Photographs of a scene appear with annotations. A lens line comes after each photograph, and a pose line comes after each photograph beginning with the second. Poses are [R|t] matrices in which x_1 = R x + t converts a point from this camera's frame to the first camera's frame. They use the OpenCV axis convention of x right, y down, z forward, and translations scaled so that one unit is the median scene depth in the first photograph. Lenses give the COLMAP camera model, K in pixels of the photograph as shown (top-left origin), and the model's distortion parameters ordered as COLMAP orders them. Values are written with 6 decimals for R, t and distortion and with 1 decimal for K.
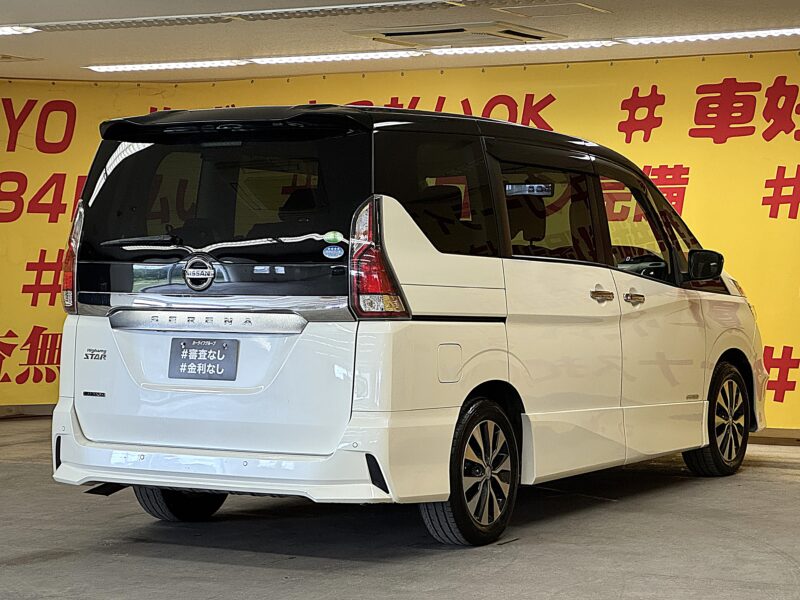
lens RADIAL K [[1992.6, 0, 400.0], [0, 1992.6, 300.0], [0, 0, 1]] dist [0.158772, 0.760523]
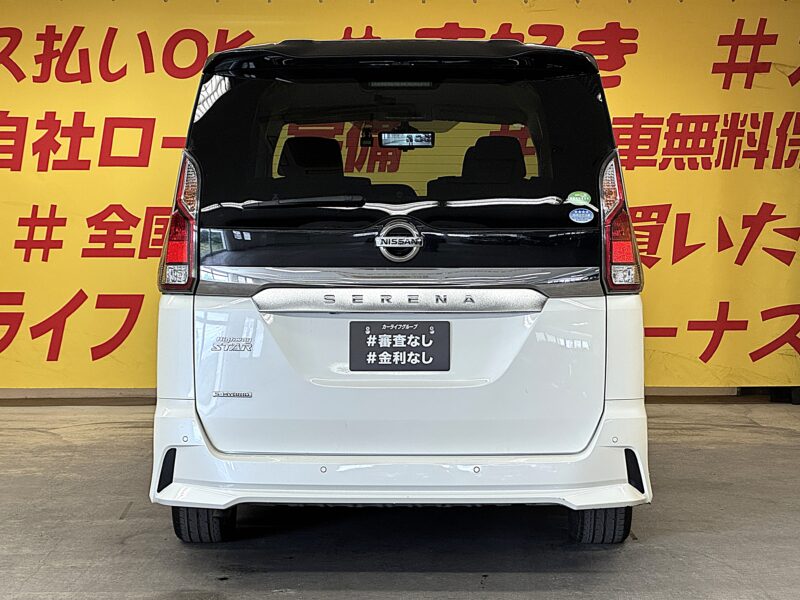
lens RADIAL K [[1987.4, 0, 400.0], [0, 1987.4, 300.0], [0, 0, 1]] dist [-0.057904, 3.754738]
pose [[0.871342, -0.028555, 0.489845, -0.499148], [0.013912, 0.999342, 0.033509, -0.016858], [-0.490480, -0.022383, 0.871165, 0.288108]]
